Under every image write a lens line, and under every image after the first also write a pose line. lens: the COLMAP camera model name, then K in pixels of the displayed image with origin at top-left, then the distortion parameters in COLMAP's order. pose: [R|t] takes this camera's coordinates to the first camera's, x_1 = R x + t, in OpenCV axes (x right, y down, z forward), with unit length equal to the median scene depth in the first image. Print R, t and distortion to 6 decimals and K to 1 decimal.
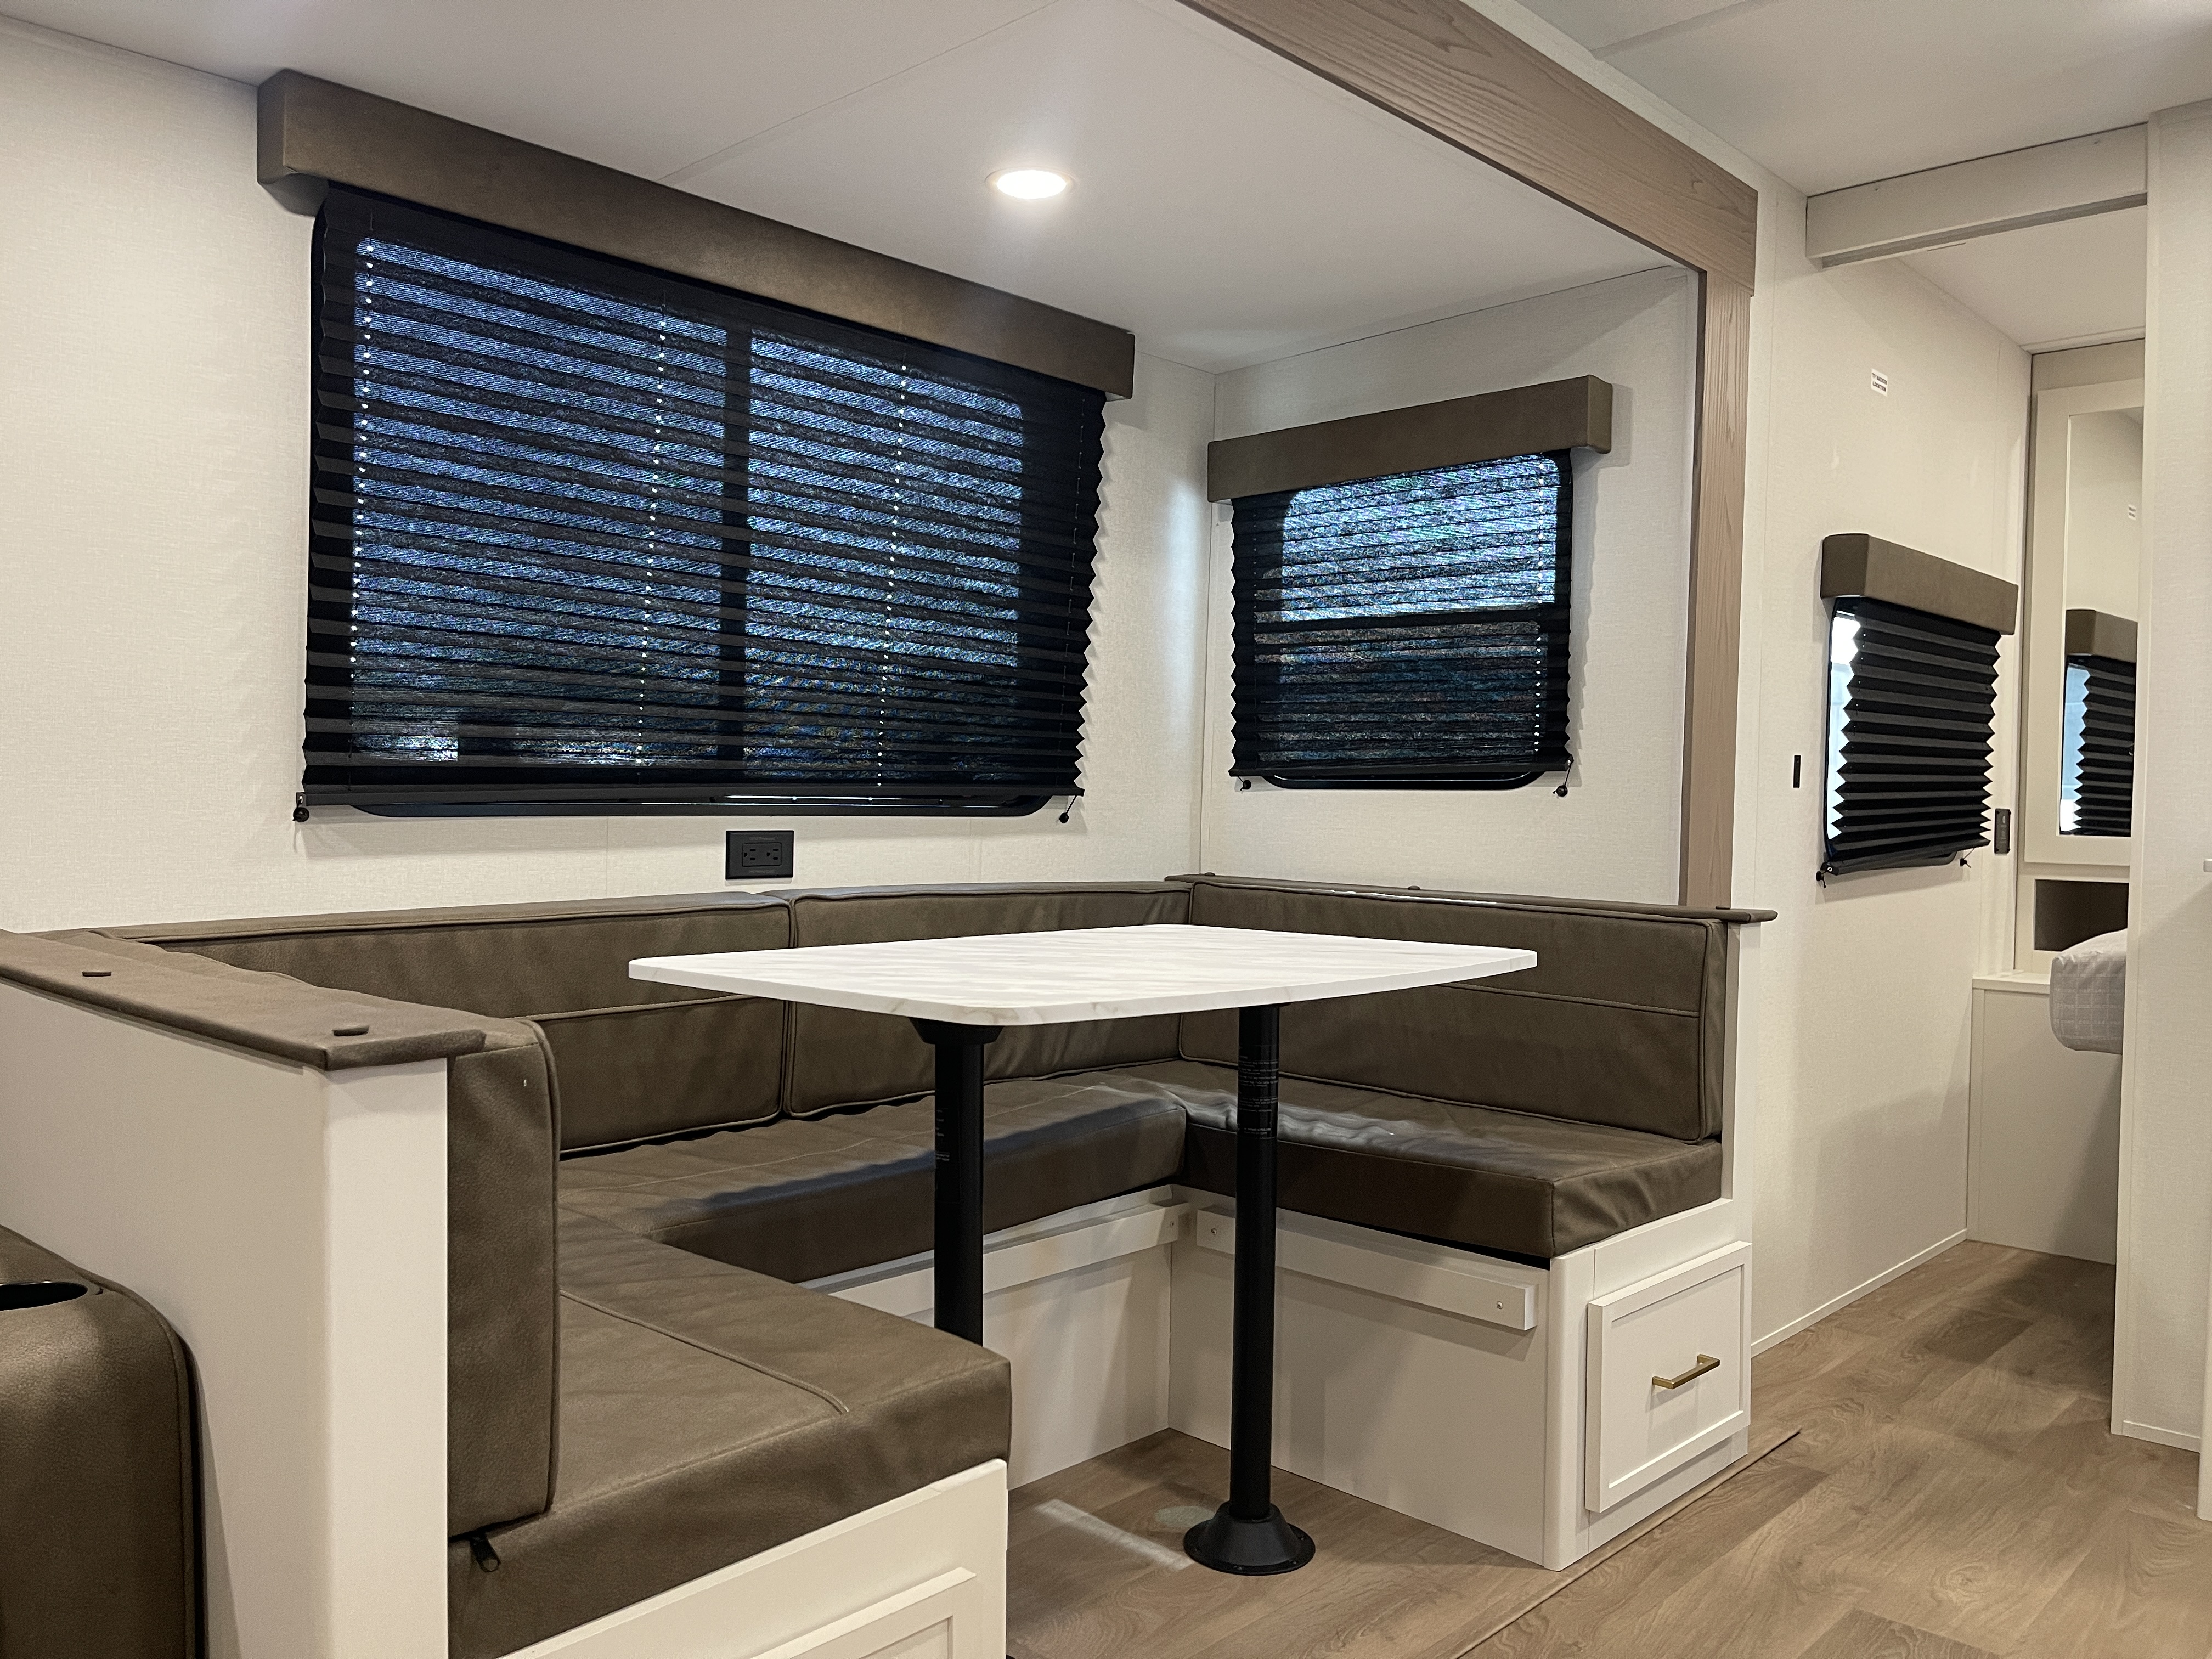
lens RADIAL K [[1679.4, 0, 1086.2], [0, 1679.4, 839.7], [0, 0, 1]] dist [0.075008, -0.100454]
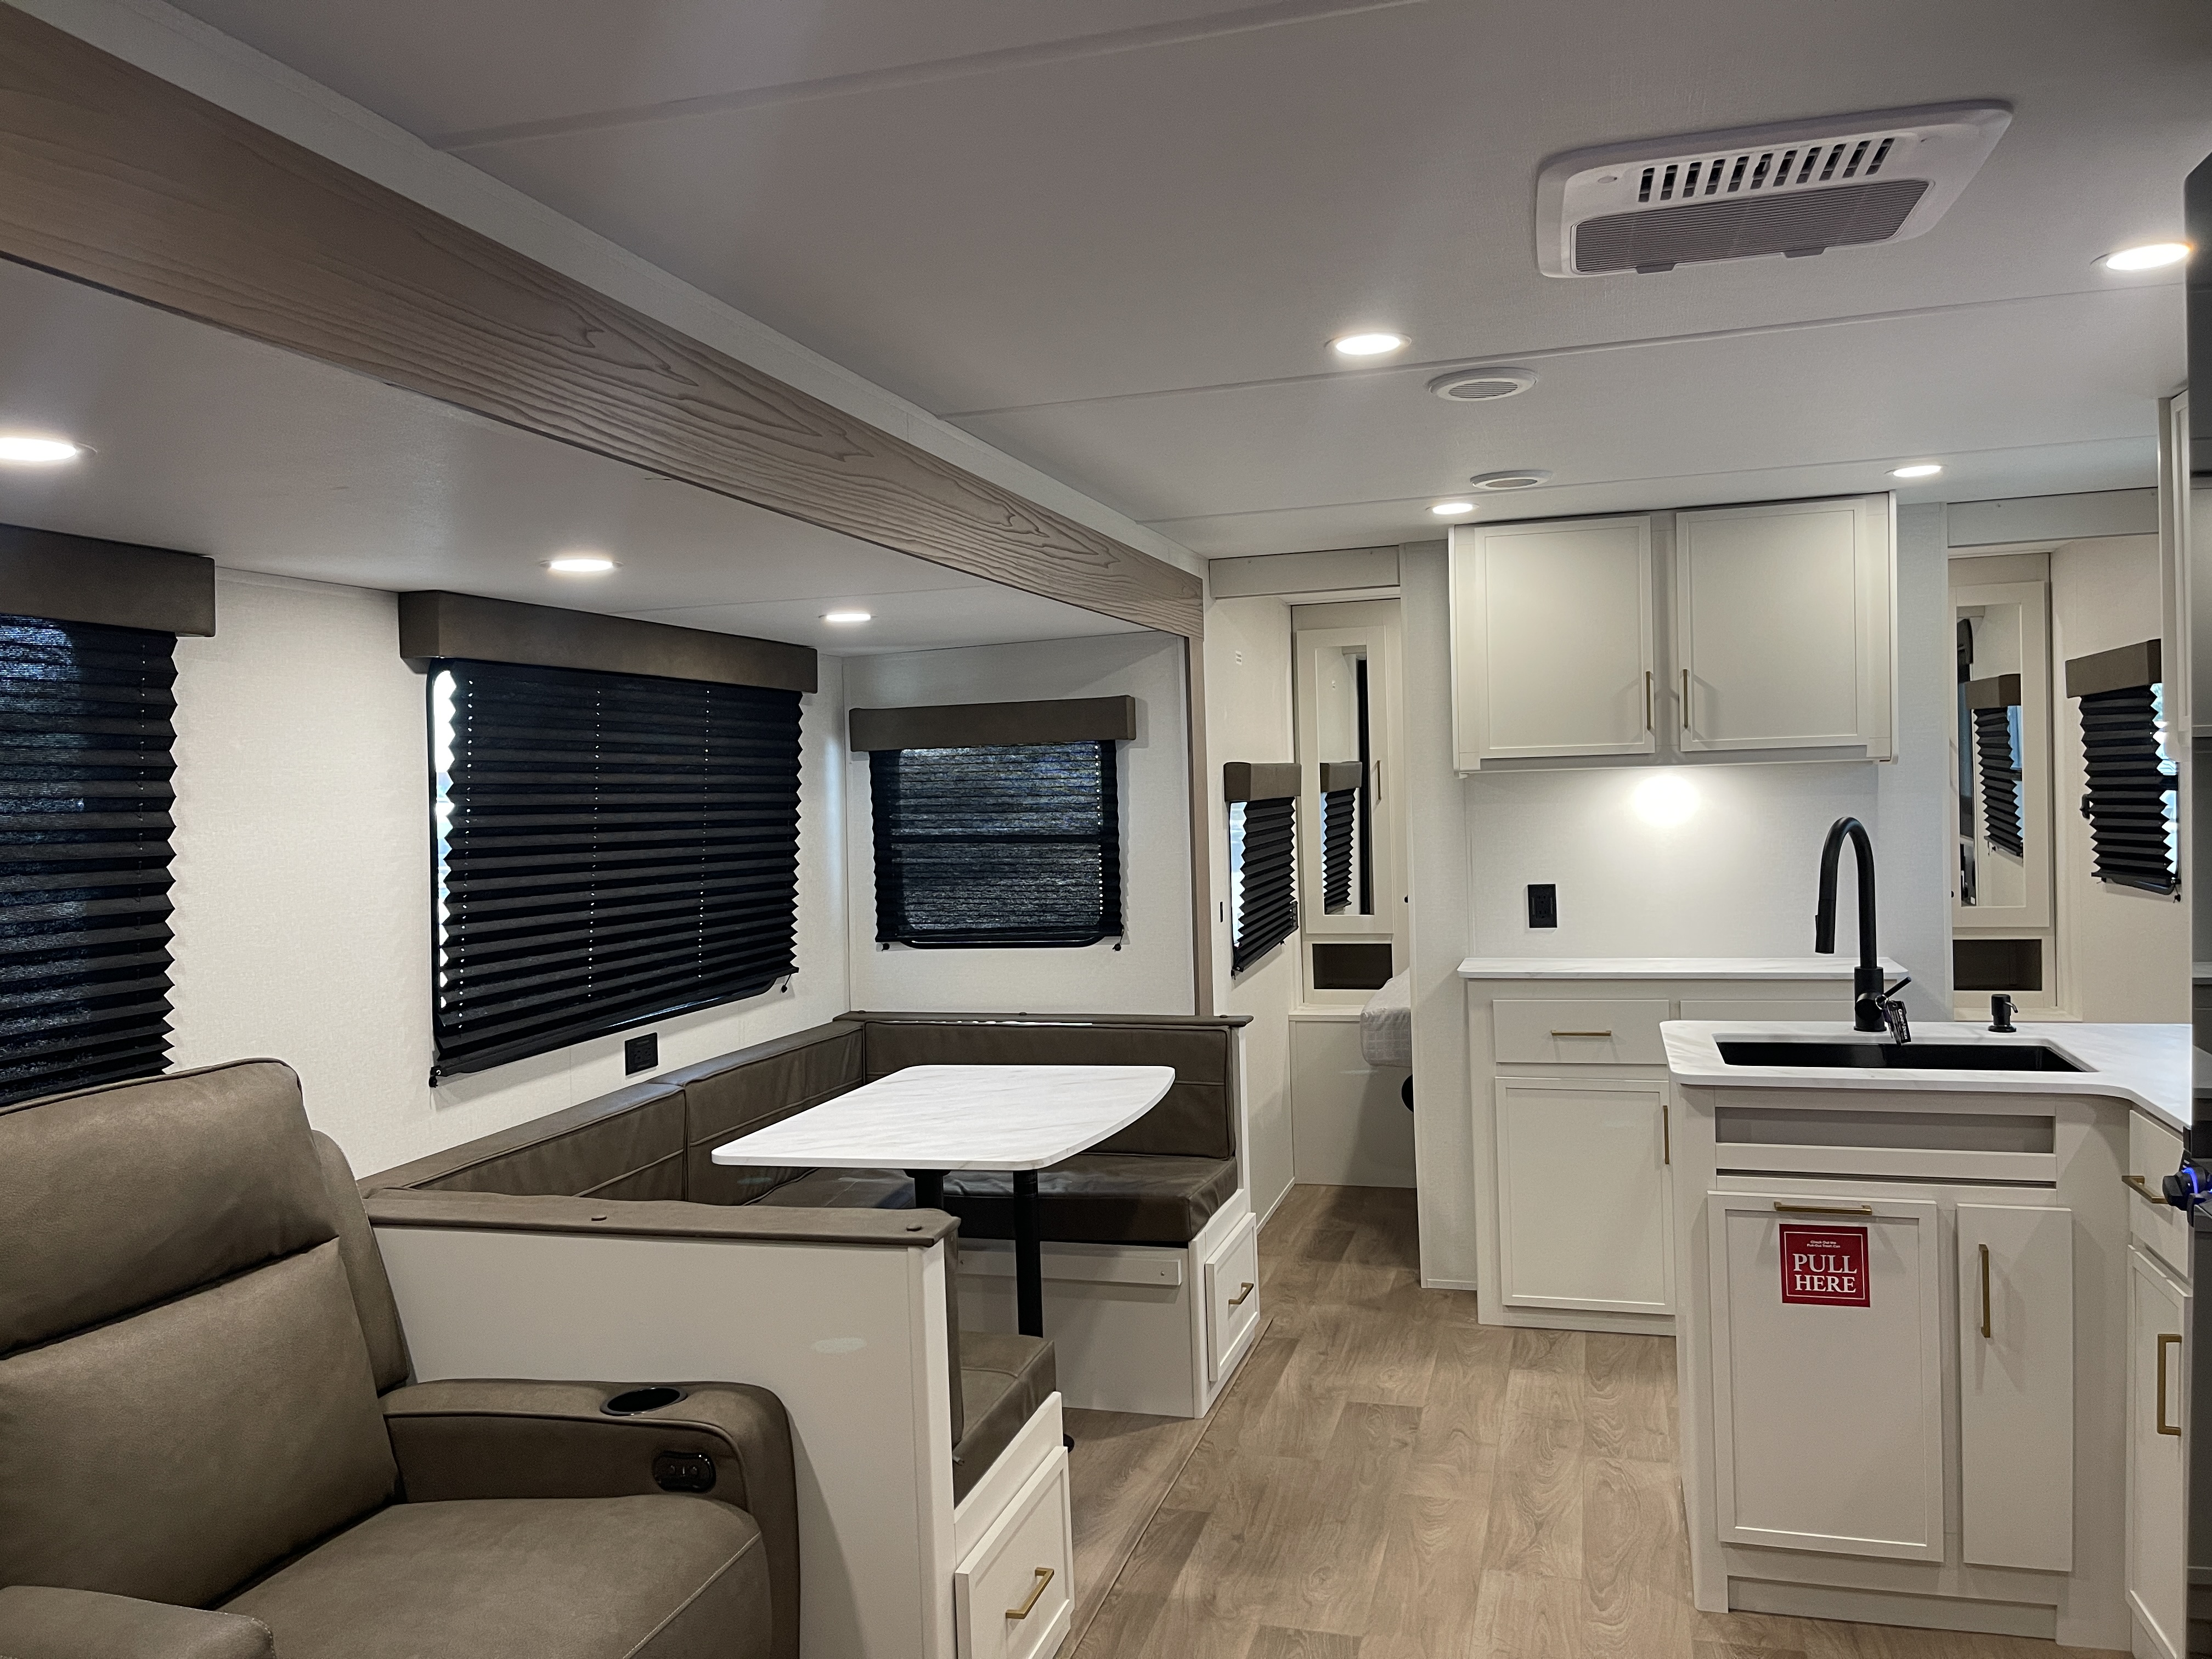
lens RADIAL K [[1679.4, 0, 1086.2], [0, 1679.4, 839.7], [0, 0, 1]] dist [0.075008, -0.100454]
pose [[0.891810, -0.060600, 0.448333, -0.457564], [0.061107, 0.998042, 0.013350, -0.156556], [-0.448264, 0.015491, 0.893767, -0.411788]]
